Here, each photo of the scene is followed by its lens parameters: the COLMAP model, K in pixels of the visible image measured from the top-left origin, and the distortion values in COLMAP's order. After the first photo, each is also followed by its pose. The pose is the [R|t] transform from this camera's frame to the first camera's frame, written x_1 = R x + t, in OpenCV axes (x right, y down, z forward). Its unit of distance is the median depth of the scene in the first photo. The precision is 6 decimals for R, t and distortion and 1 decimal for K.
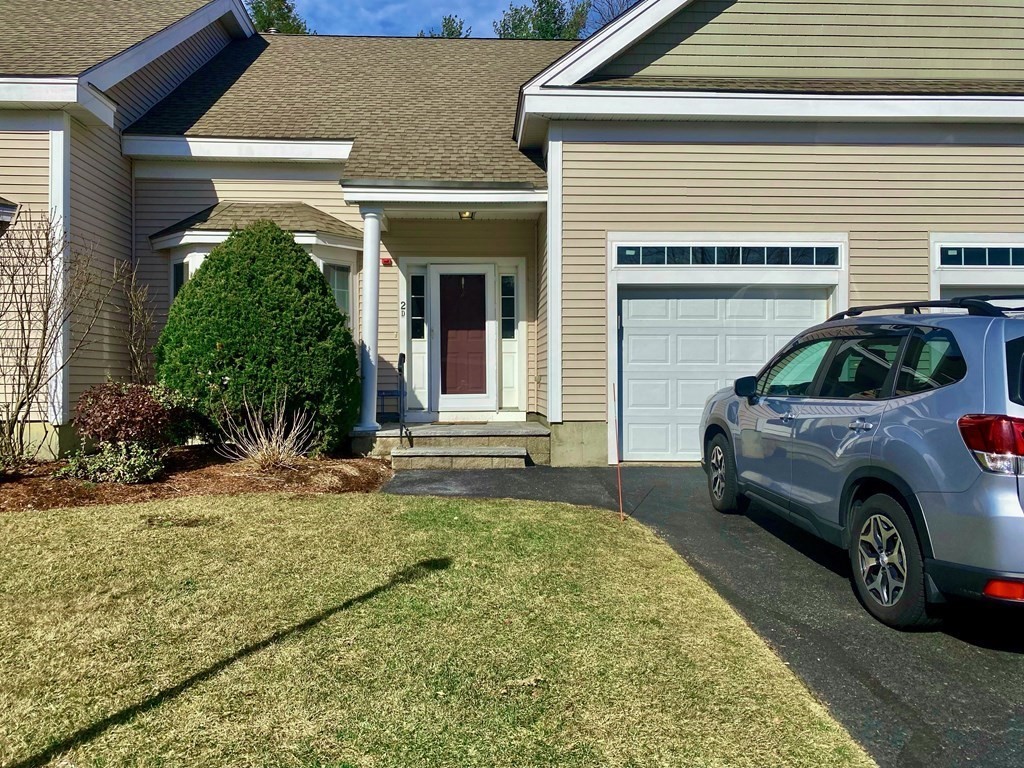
lens RADIAL K [[775.6, 0, 504.9], [0, 775.6, 386.8], [0, 0, 1]] dist [0.053834, -0.021390]
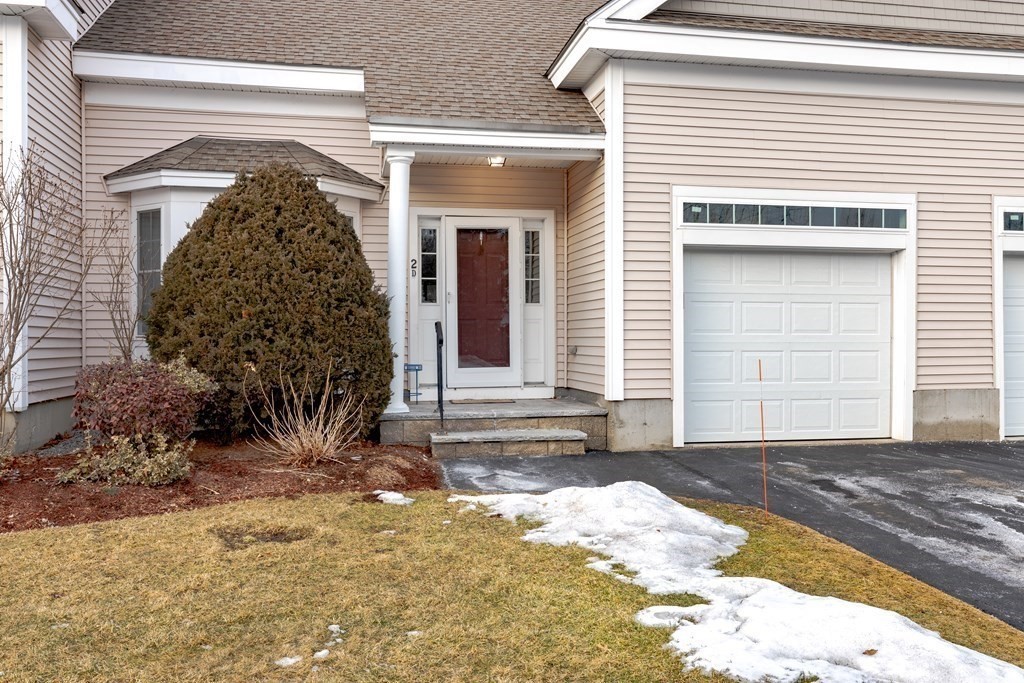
lens RADIAL K [[861.8, 0, 520.2], [0, 861.8, 347.3], [0, 0, 1]] dist [0.001882, 0.047254]
pose [[0.988840, -0.001871, 0.148967, -0.182666], [0.001927, 0.999998, -0.000234, -0.014410], [-0.148966, 0.000518, 0.988842, 0.051665]]
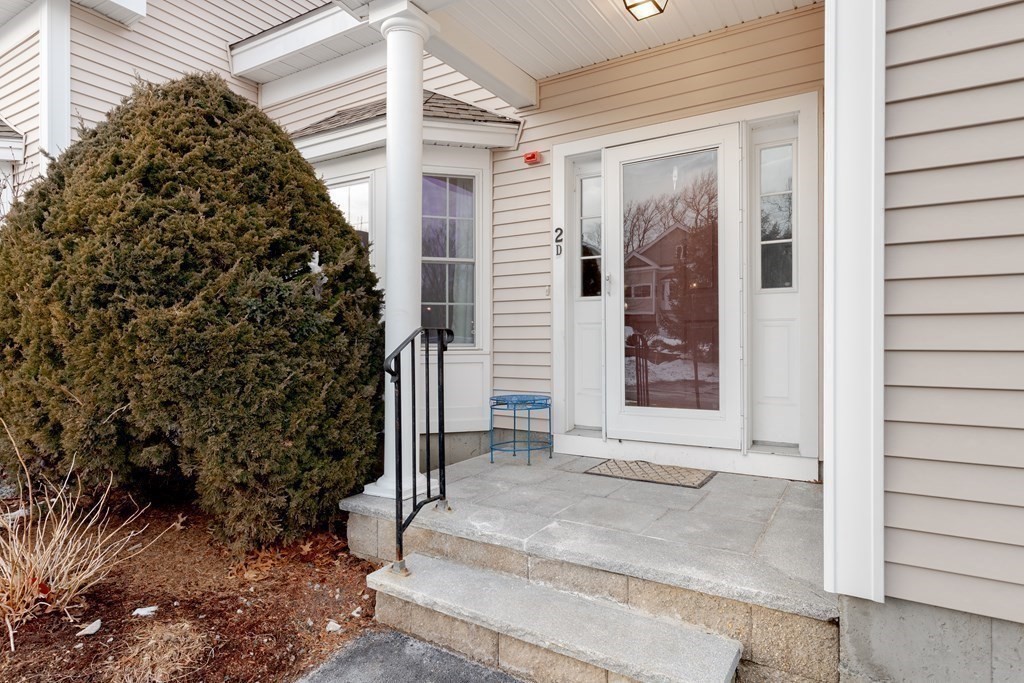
lens RADIAL K [[577.6, 0, 519.2], [0, 577.6, 335.6], [0, 0, 1]] dist [0.021736, 0.000864]
pose [[0.835121, 0.000525, -0.550066, 0.076476], [-0.003285, 0.999986, -0.004034, -0.038455], [0.550056, 0.005176, 0.835112, 0.755638]]
